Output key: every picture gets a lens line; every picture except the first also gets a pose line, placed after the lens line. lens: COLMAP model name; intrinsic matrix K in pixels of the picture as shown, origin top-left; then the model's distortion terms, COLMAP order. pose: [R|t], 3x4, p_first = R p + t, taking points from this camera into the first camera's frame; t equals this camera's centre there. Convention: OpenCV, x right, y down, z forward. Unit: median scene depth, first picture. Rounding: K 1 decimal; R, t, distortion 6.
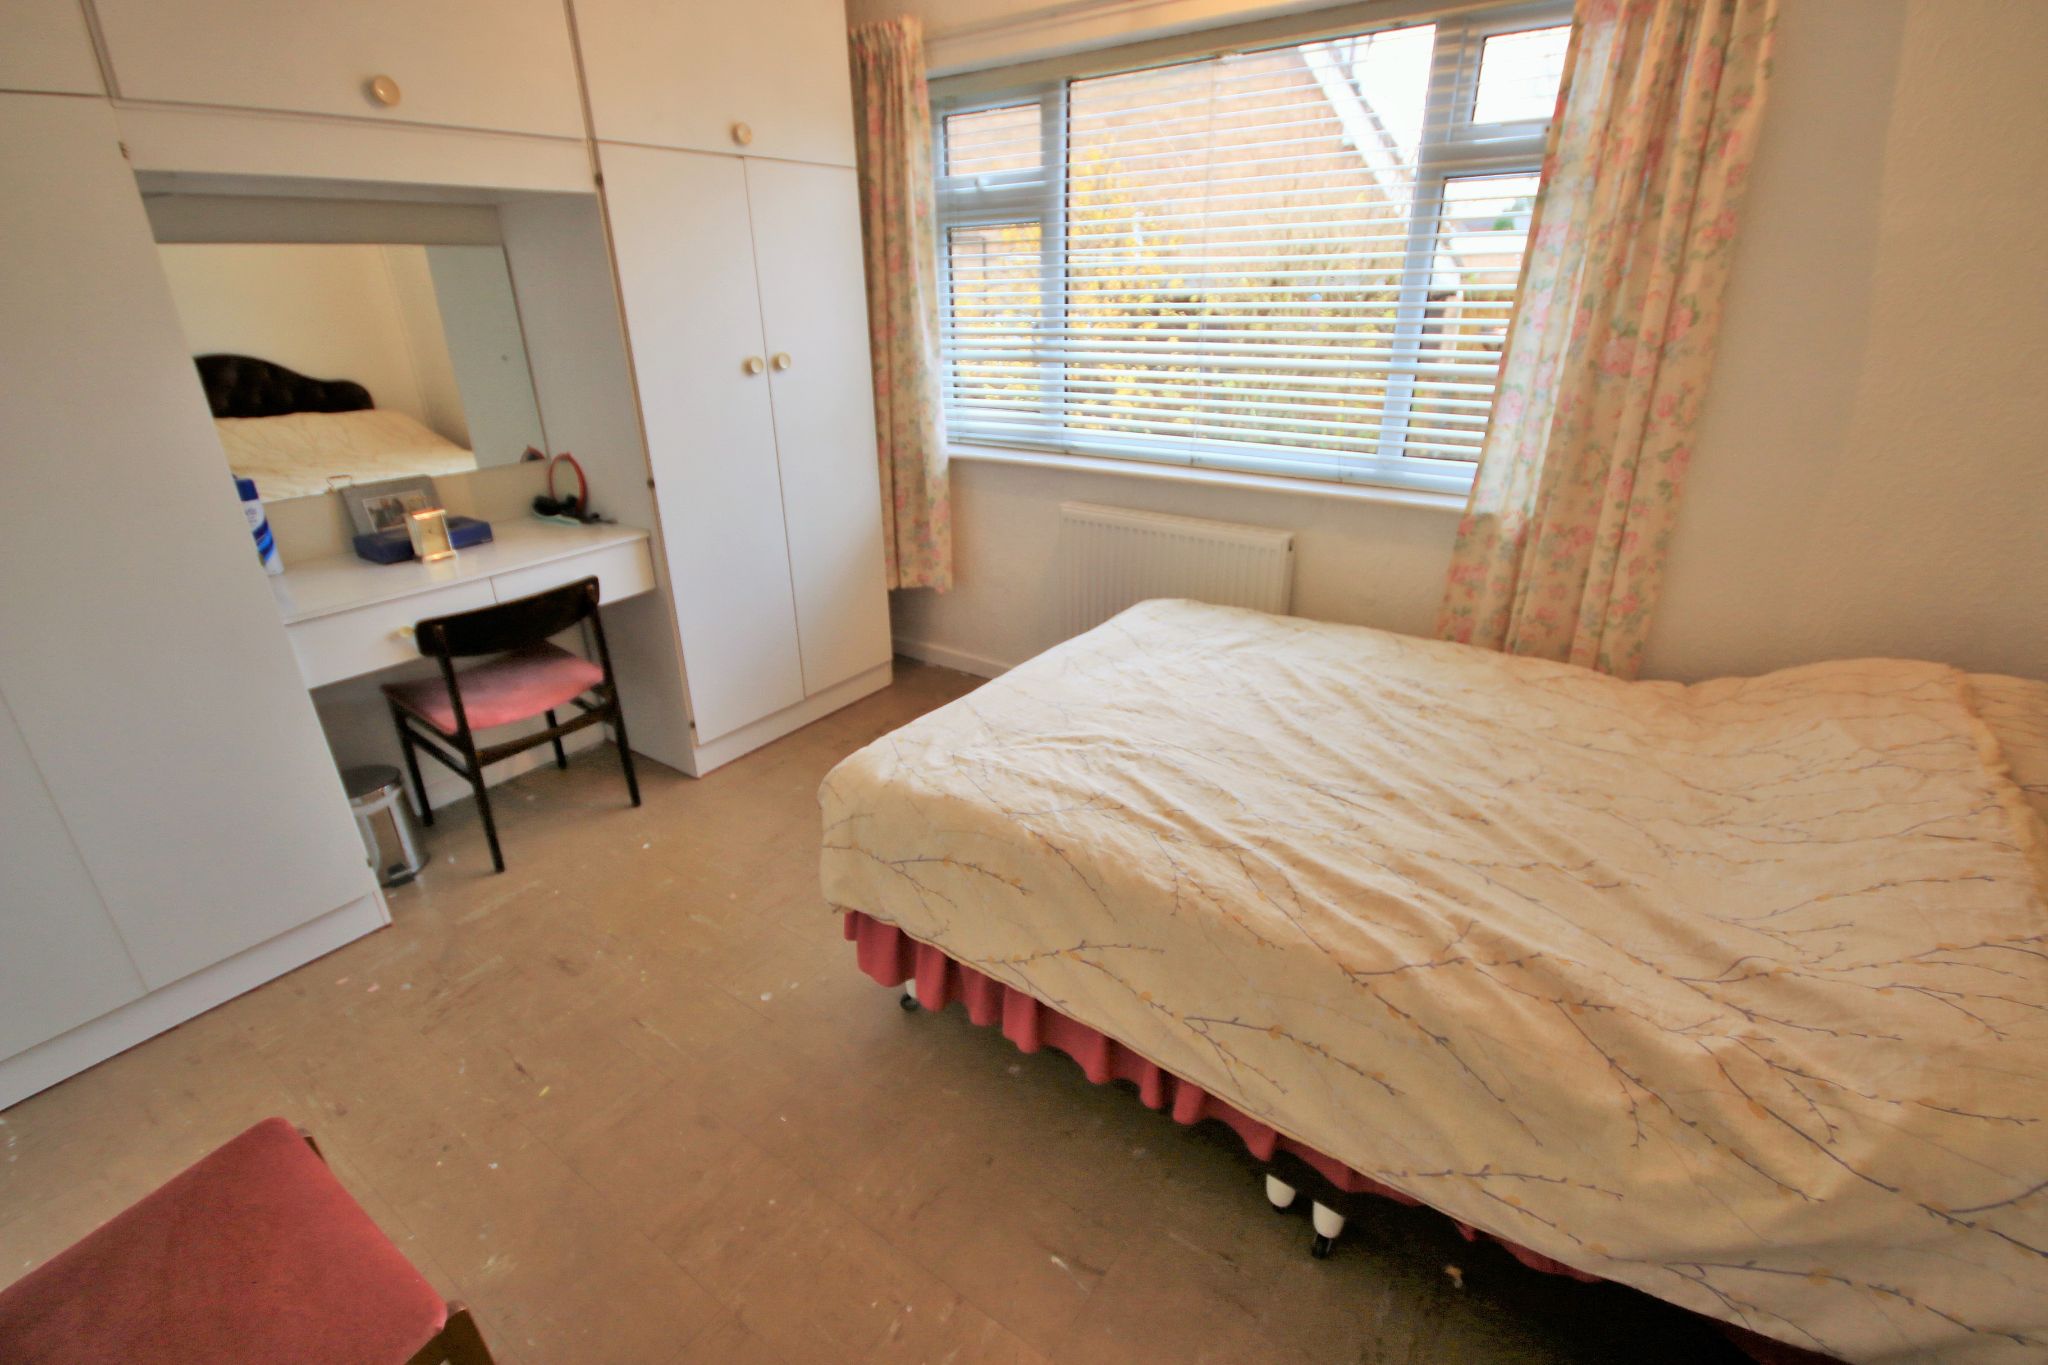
lens RADIAL K [[932.0, 0, 1022.4], [0, 932.0, 692.3], [0, 0, 1]] dist [-0.006942, -0.000265]
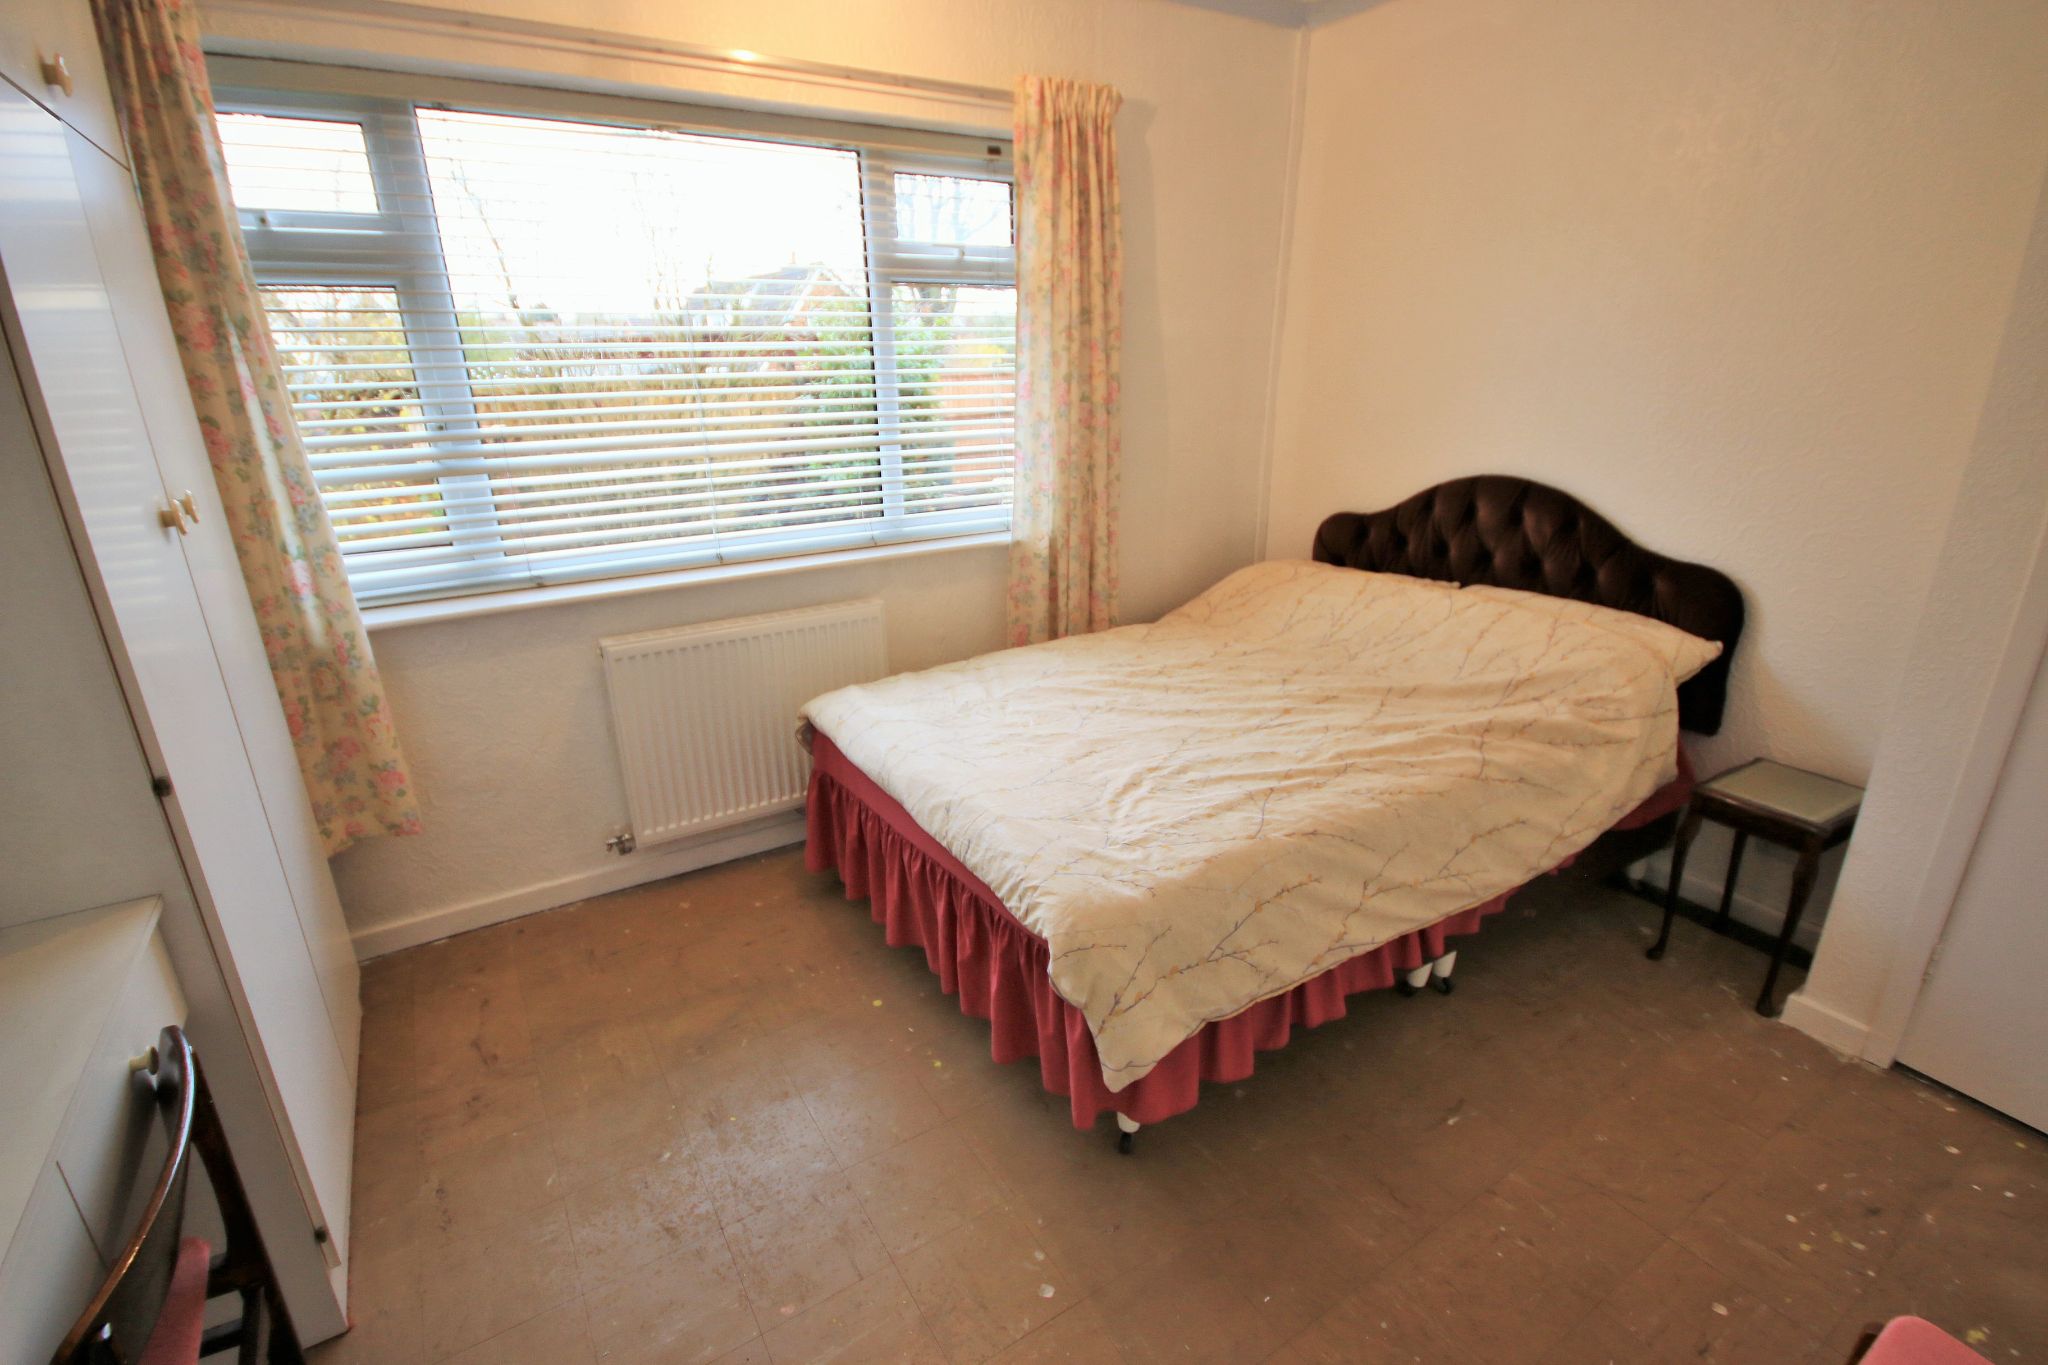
lens RADIAL K [[931.1, 0, 1024.0], [0, 931.1, 682.5], [0, 0, 1]] dist [0.002398, 0.000557]
pose [[0.375570, -0.292432, 0.879449, -0.865885], [0.381527, 0.913565, 0.140844, -0.245487], [-0.844621, 0.282637, 0.454678, 0.597521]]
